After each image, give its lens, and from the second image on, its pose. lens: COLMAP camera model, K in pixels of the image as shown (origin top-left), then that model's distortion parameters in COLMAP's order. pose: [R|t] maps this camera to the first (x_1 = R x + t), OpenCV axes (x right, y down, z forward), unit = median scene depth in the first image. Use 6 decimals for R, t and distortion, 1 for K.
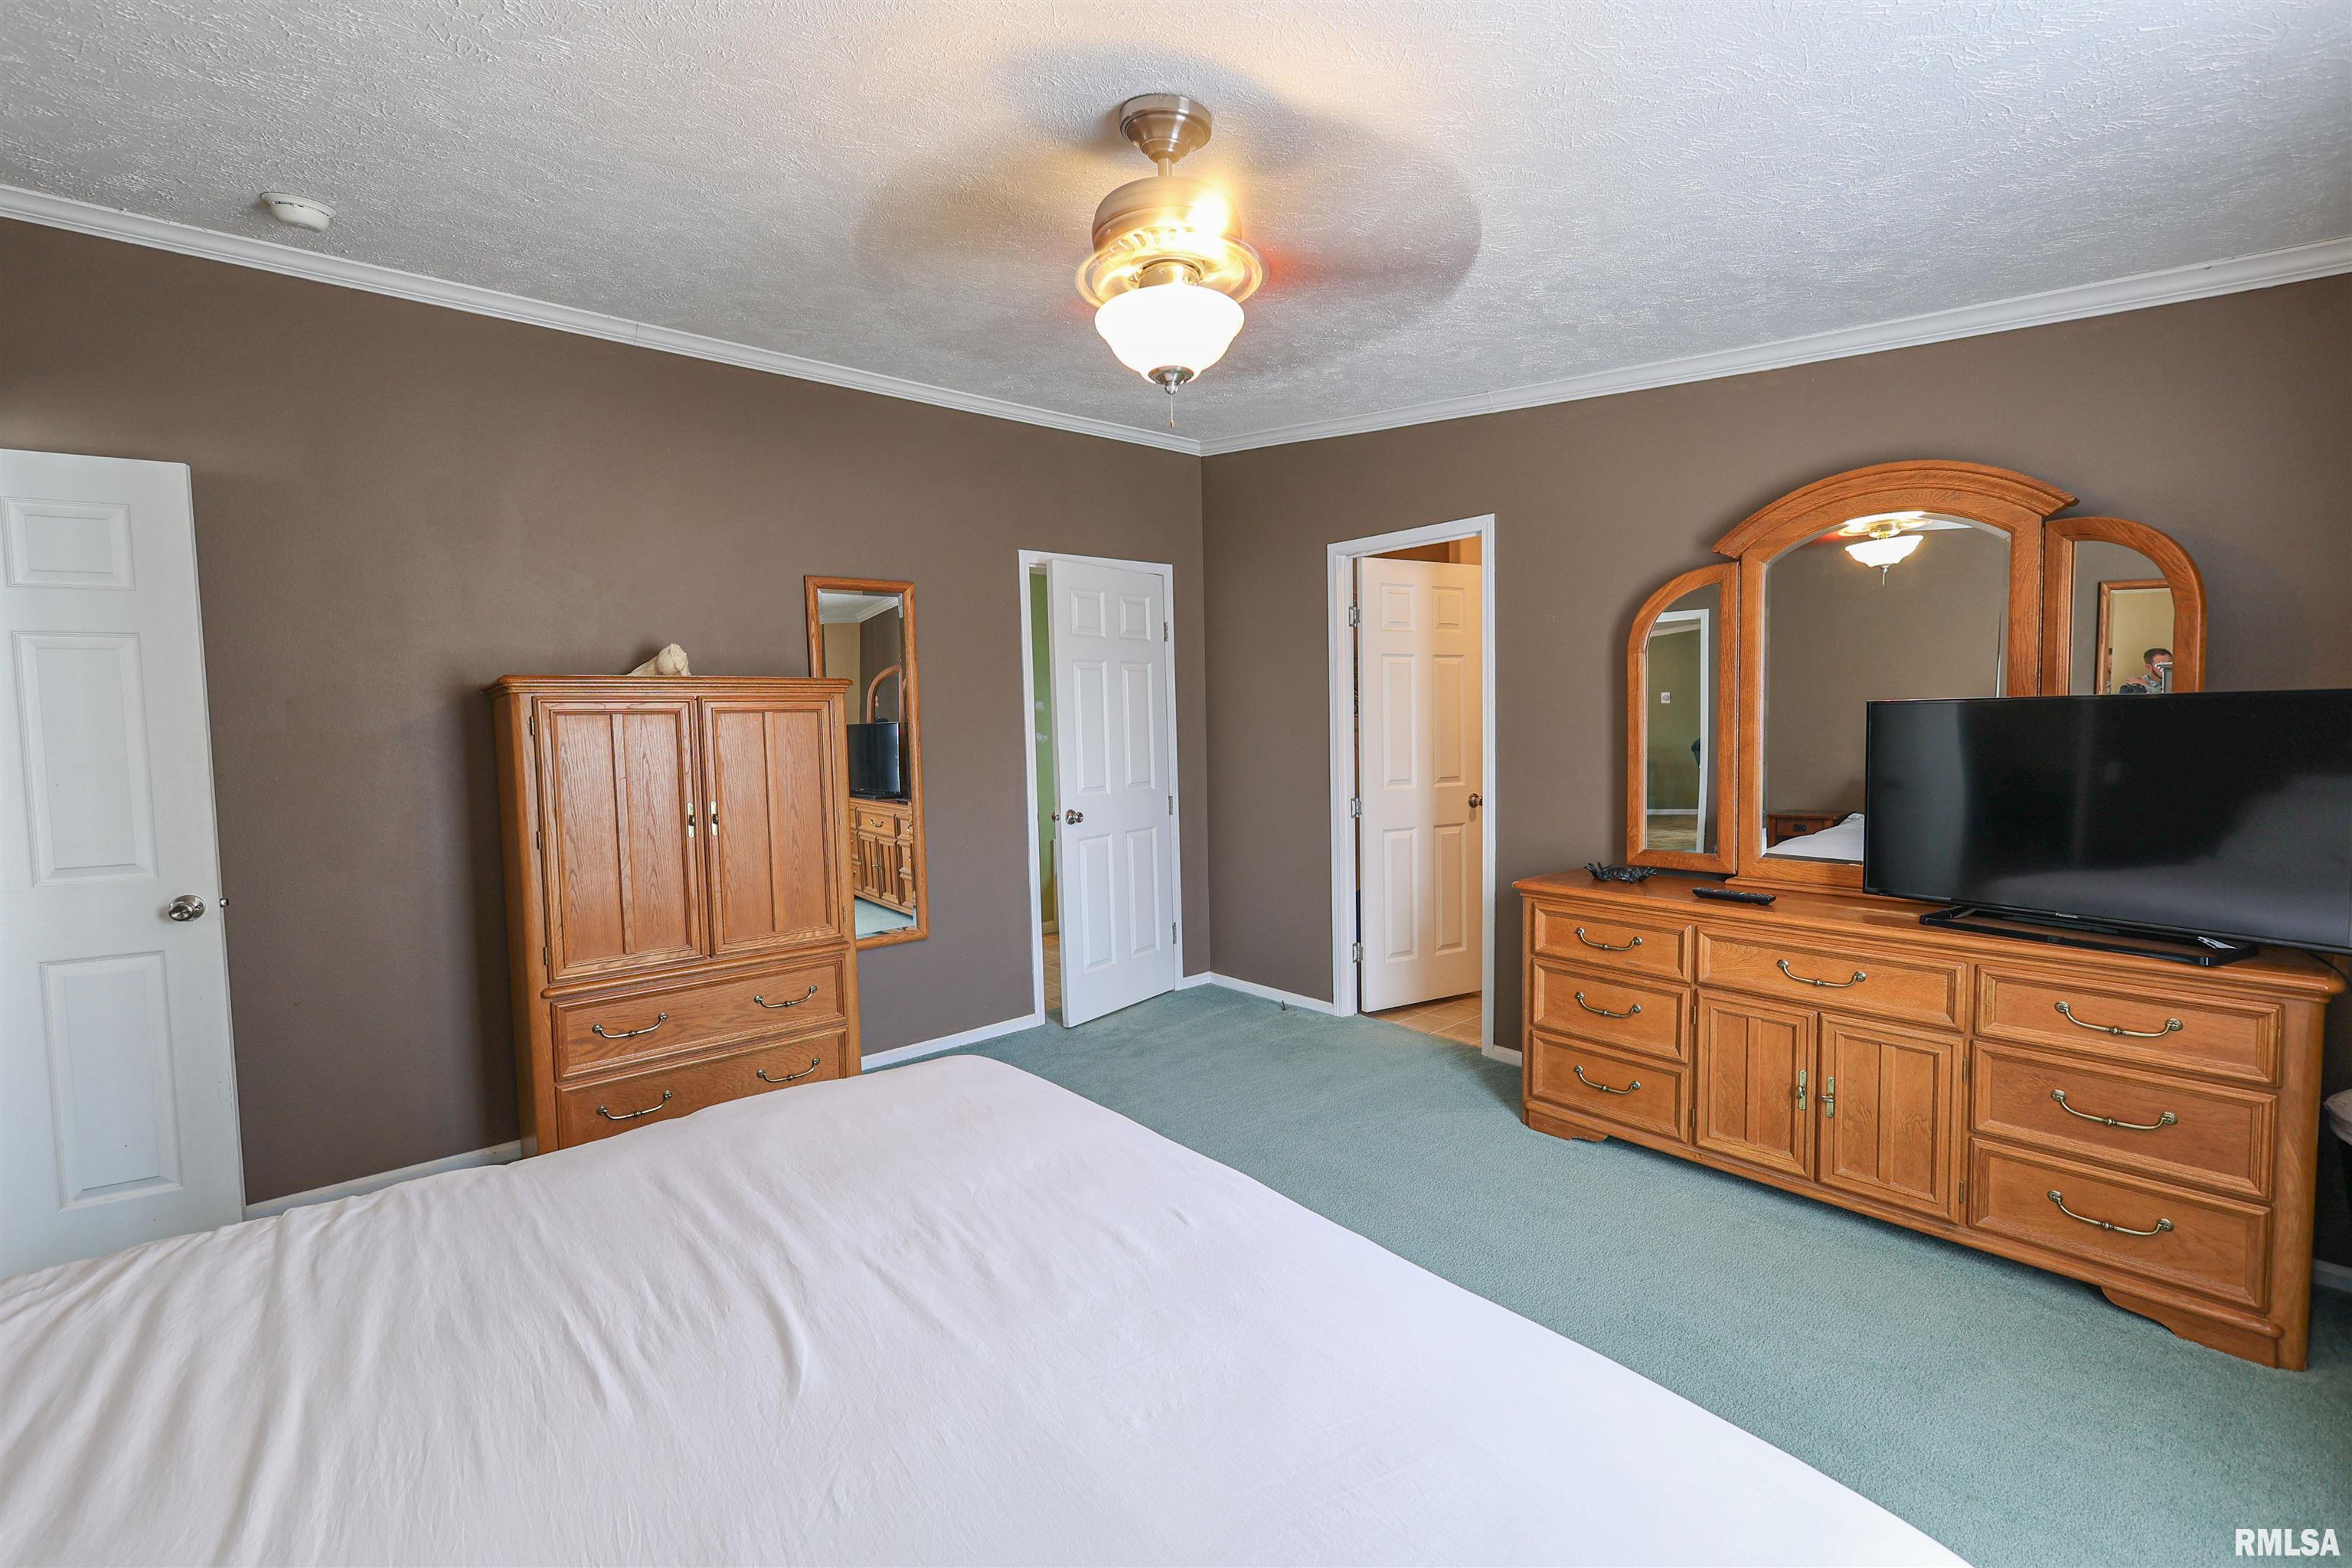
lens RADIAL K [[1013.3, 0, 1175.0], [0, 1013.3, 777.0], [0, 0, 1]] dist [0.000028, 0.000064]
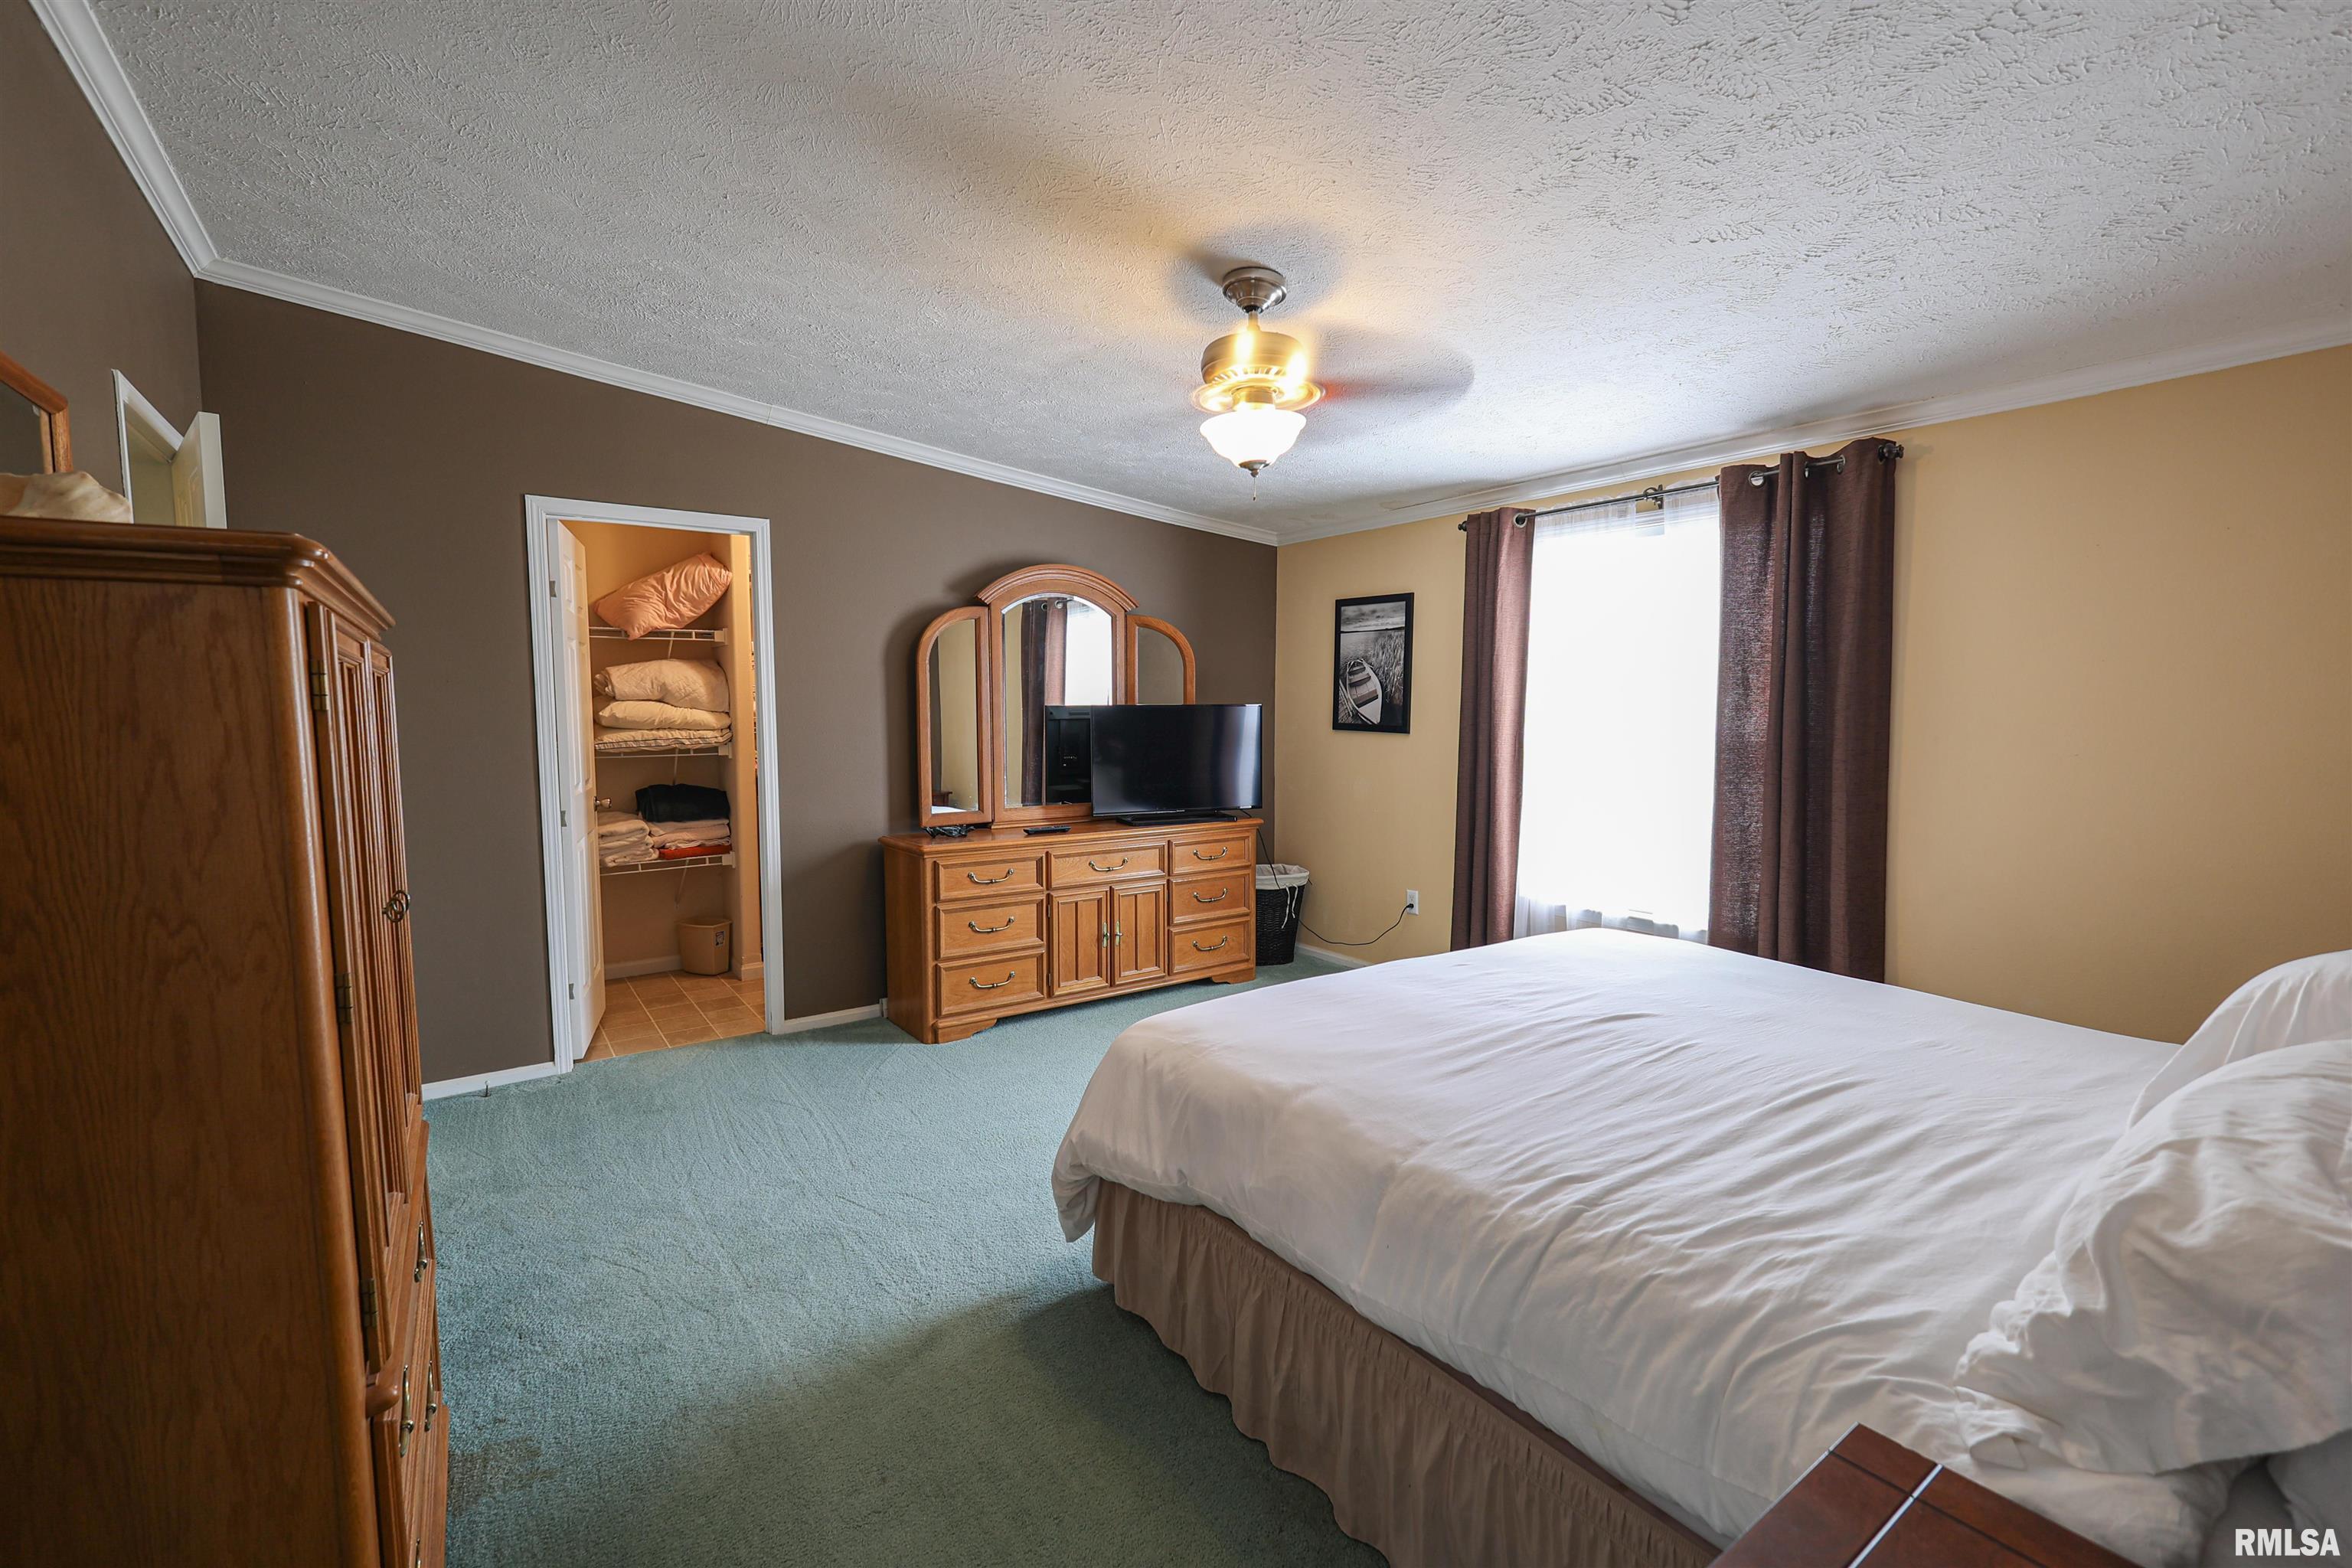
lens RADIAL K [[1013.3, 0, 1175.0], [0, 1013.3, 777.0], [0, 0, 1]] dist [0.000028, 0.000064]
pose [[0.096964, -0.052593, 0.993897, -1.028521], [0.059254, 0.997137, 0.046984, -0.025622], [-0.993522, 0.054337, 0.099803, 0.701273]]
